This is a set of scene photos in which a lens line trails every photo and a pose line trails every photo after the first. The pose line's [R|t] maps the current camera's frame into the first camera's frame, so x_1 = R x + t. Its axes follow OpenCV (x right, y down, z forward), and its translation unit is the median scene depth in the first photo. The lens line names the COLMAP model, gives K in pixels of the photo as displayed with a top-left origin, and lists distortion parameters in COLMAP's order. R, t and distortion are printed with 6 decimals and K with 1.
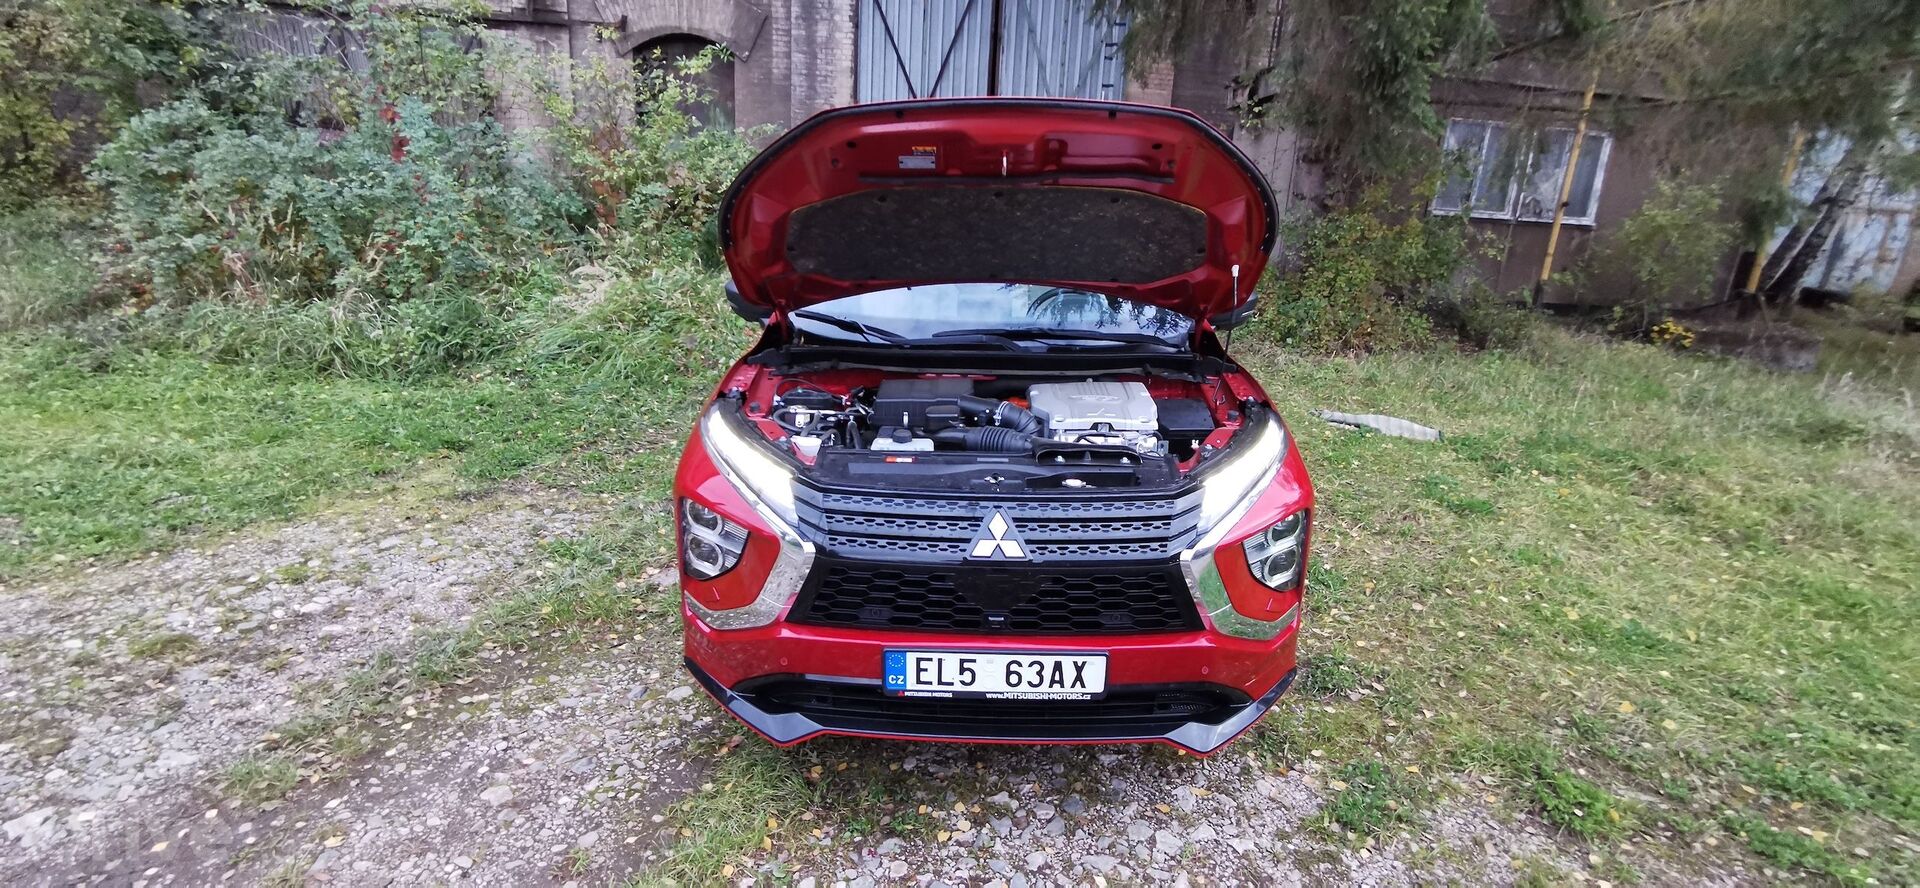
lens RADIAL K [[883.7, 0, 958.0], [0, 883.7, 440.2], [0, 0, 1]] dist [-0.016105, 0.015158]
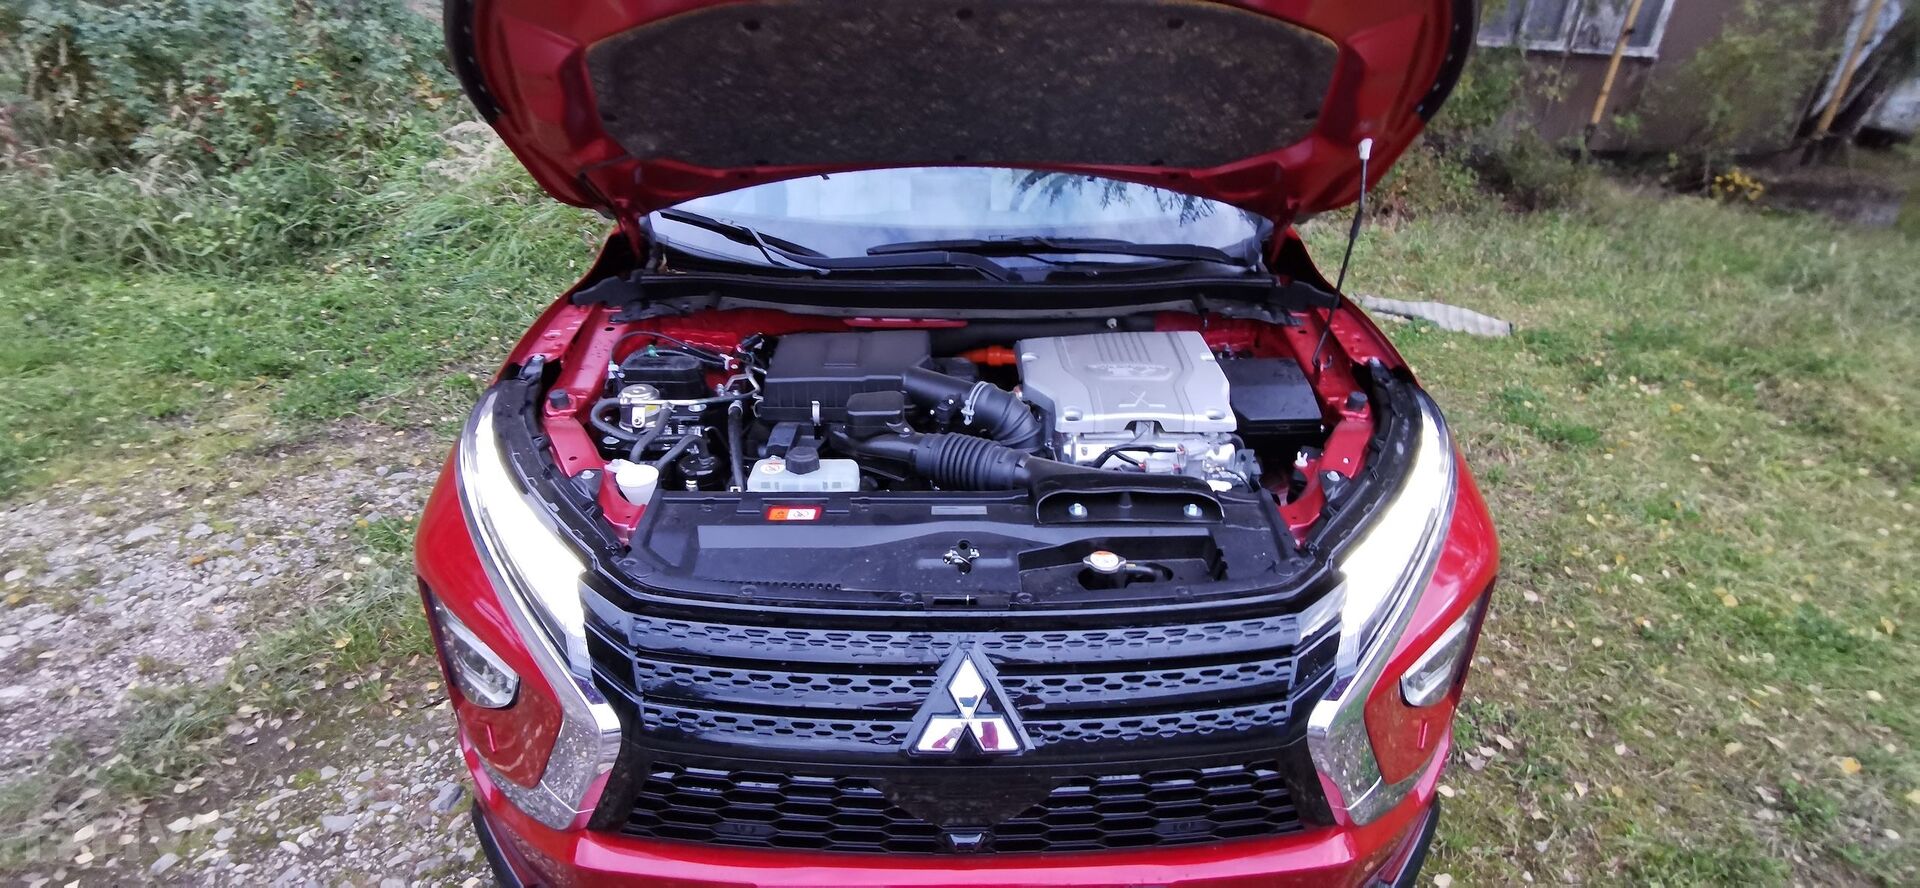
lens RADIAL K [[883.7, 0, 958.0], [0, 883.7, 440.2], [0, 0, 1]] dist [-0.016105, 0.015158]
pose [[0.999611, -0.018153, 0.021163, 0.009200], [0.014398, 0.986067, 0.165724, -0.038661], [-0.023876, -0.165355, 0.985945, 0.150623]]
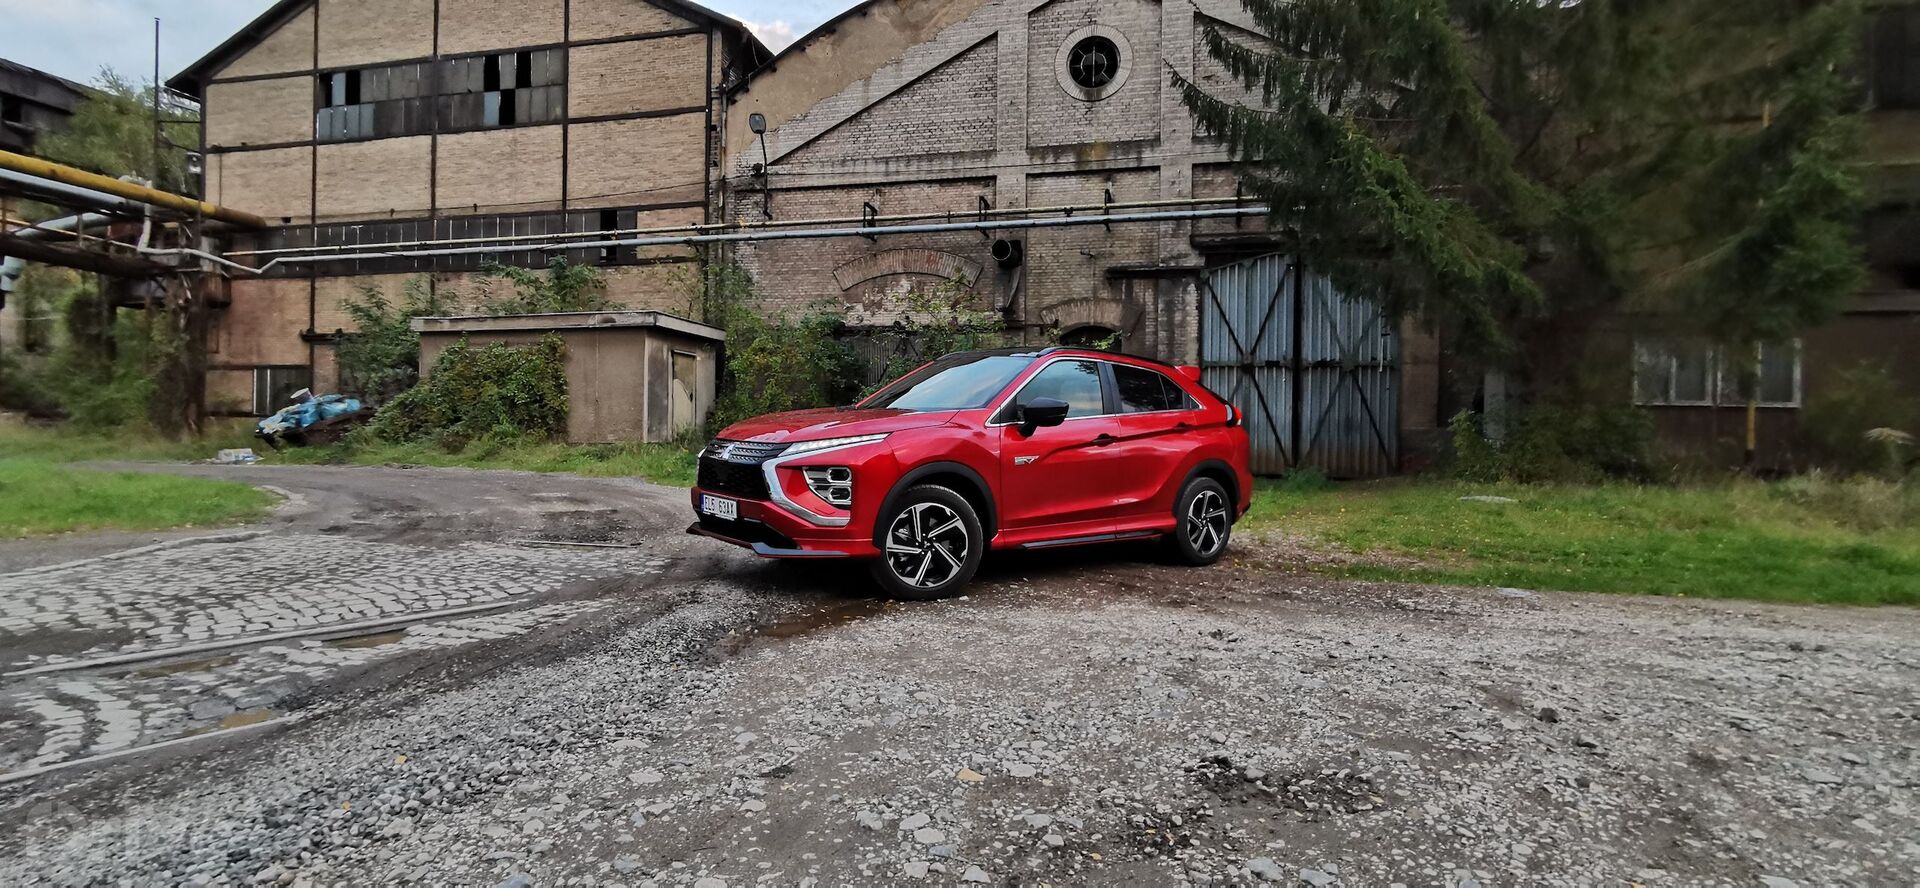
lens RADIAL K [[883.9, 0, 958.1], [0, 883.9, 437.1], [0, 0, 1]] dist [-0.009384, 0.008384]
pose [[0.927682, -0.037128, -0.371520, 0.110245], [-0.069534, 0.960456, -0.269610, 0.361775], [0.366838, 0.275945, 0.888417, -0.909284]]
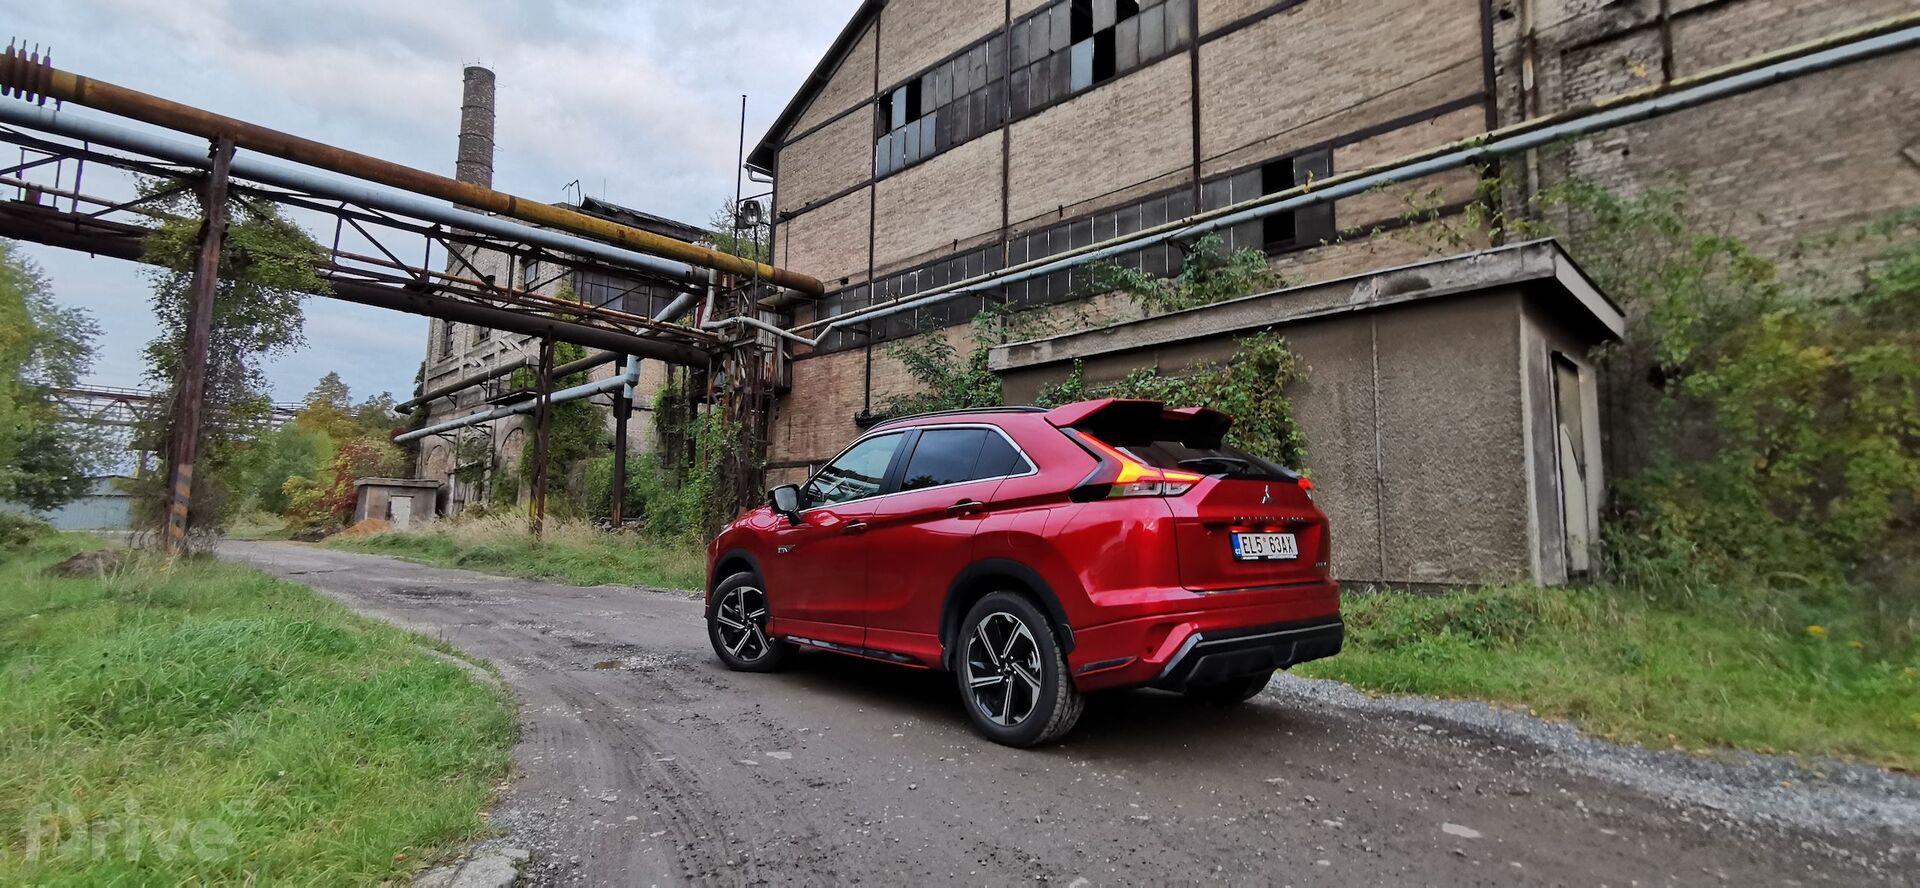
lens RADIAL K [[883.7, 0, 958.0], [0, 883.7, 440.2], [0, 0, 1]] dist [-0.016105, 0.015158]
pose [[0.595081, -0.124384, -0.793982, -1.381281], [-0.208036, 0.930435, -0.301681, -0.001930], [0.776273, 0.344701, 0.527808, 0.050399]]
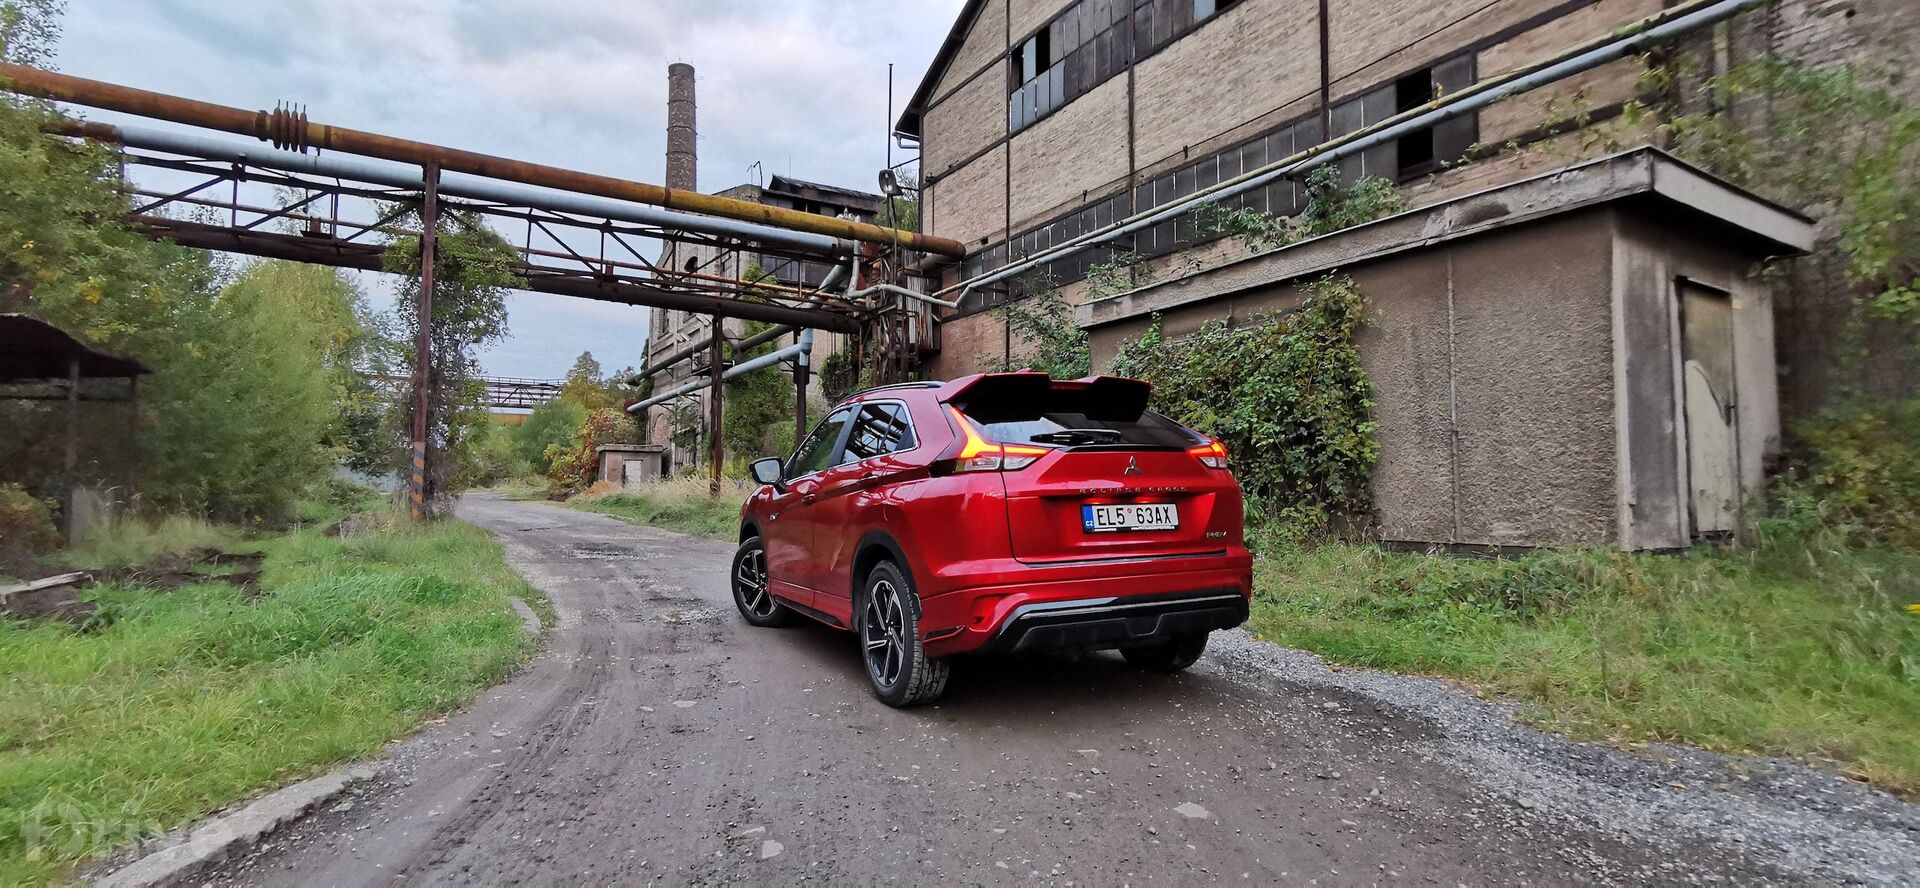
lens RADIAL K [[882.7, 0, 957.5], [0, 882.7, 436.4], [0, 0, 1]] dist [-0.010398, 0.014962]
pose [[0.391085, -0.097693, -0.915155, -1.246359], [-0.236356, 0.950341, -0.202454, -0.060571], [0.889488, 0.295479, 0.348574, 0.219182]]
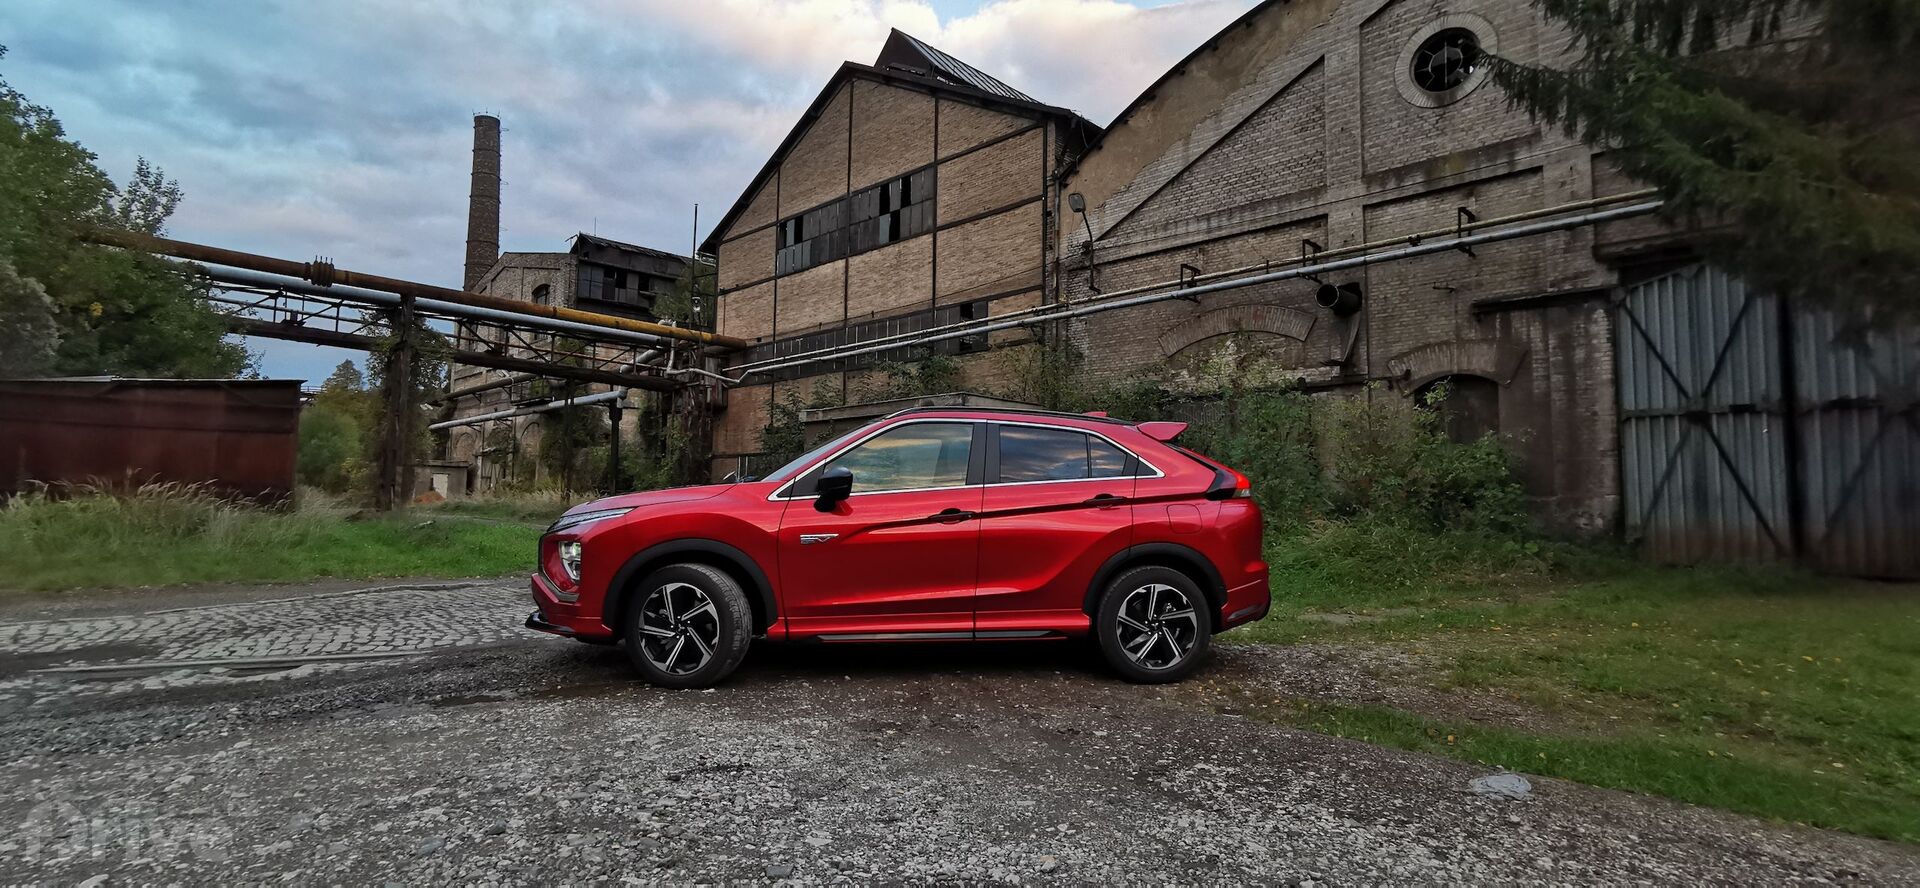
lens RADIAL K [[882.7, 0, 957.5], [0, 882.7, 436.4], [0, 0, 1]] dist [-0.010398, 0.014962]
pose [[0.607875, -0.101680, -0.787495, 0.499526], [-0.199832, 0.940256, -0.275657, 0.256920], [0.768476, 0.324931, 0.551239, -0.502946]]
